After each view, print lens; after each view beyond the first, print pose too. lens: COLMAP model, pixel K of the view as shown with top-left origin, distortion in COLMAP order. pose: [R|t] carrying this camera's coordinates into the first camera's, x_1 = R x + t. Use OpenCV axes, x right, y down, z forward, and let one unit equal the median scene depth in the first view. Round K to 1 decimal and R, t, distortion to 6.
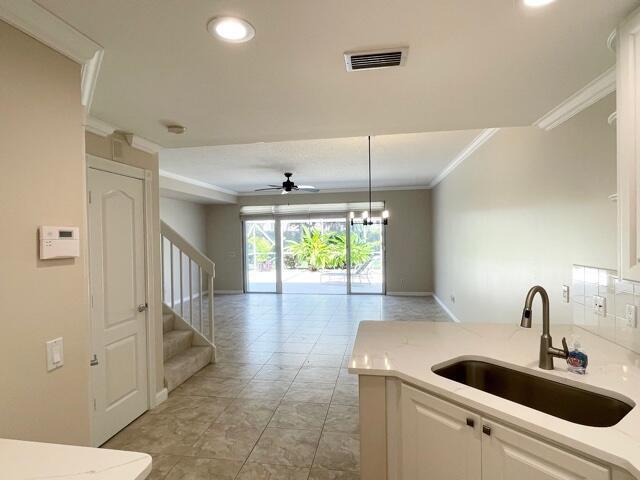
lens RADIAL K [[365.0, 0, 319.3], [0, 365.0, 237.8], [0, 0, 1]] dist [-0.004906, 0.000335]
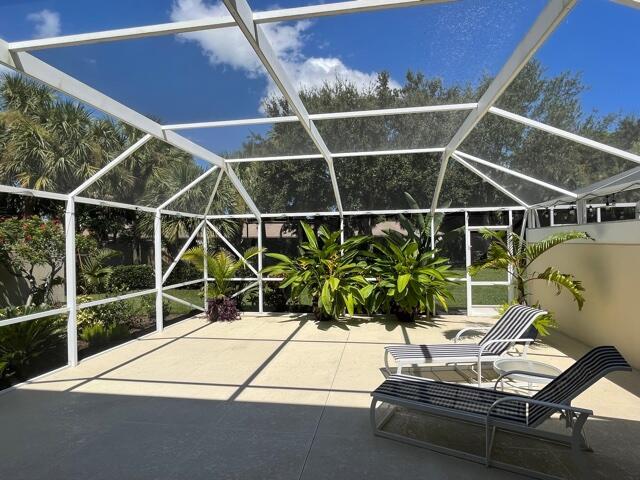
lens RADIAL K [[365.0, 0, 319.7], [0, 365.0, 242.7], [0, 0, 1]] dist [-0.004906, 0.000335]
pose [[0.999989, 0.000973, 0.004544, -0.042852], [-0.000934, 0.999963, -0.008560, -0.006378], [-0.004552, 0.008555, 0.999953, 0.914515]]
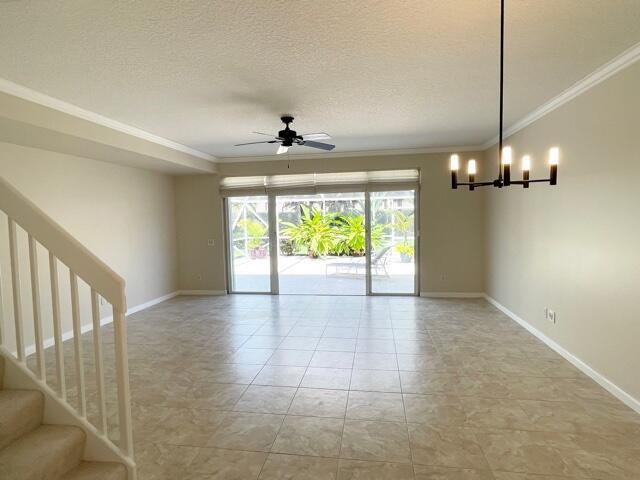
lens RADIAL K [[365.0, 0, 320.4], [0, 365.0, 241.4], [0, 0, 1]] dist [-0.004906, 0.000335]
pose [[0.999846, -0.006005, 0.016502, -0.026723], [0.005002, 0.998176, 0.060160, -0.000220], [-0.016833, -0.060068, 0.998052, 0.243718]]
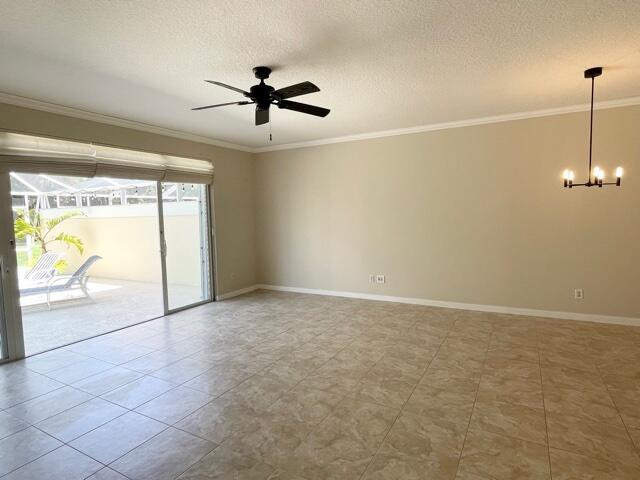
lens RADIAL K [[365.0, 0, 324.0], [0, 365.0, 238.0], [0, 0, 1]] dist [-0.004906, 0.000335]
pose [[0.337008, -0.058744, 0.939667, -0.339435], [0.027673, 0.998238, 0.052481, 0.009547], [-0.941095, 0.008317, 0.338040, 0.524734]]
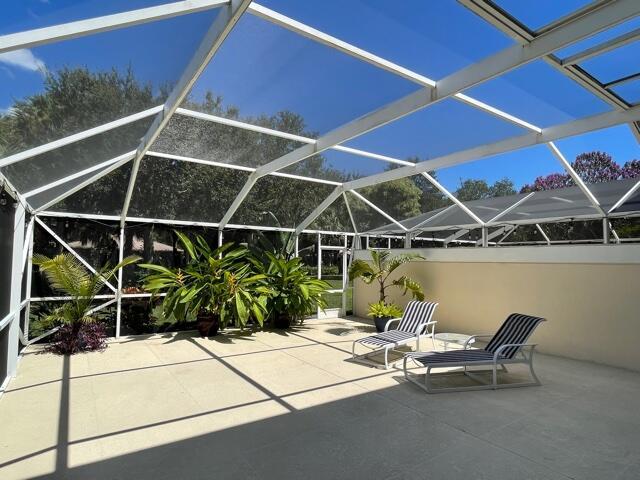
lens RADIAL K [[365.0, 0, 320.1], [0, 365.0, 238.7], [0, 0, 1]] dist [-0.004906, 0.000335]
pose [[0.720158, 0.069612, 0.690309, -0.402122], [-0.022907, 0.996797, -0.076622, 0.007654], [-0.693431, 0.039367, 0.719446, 1.003394]]
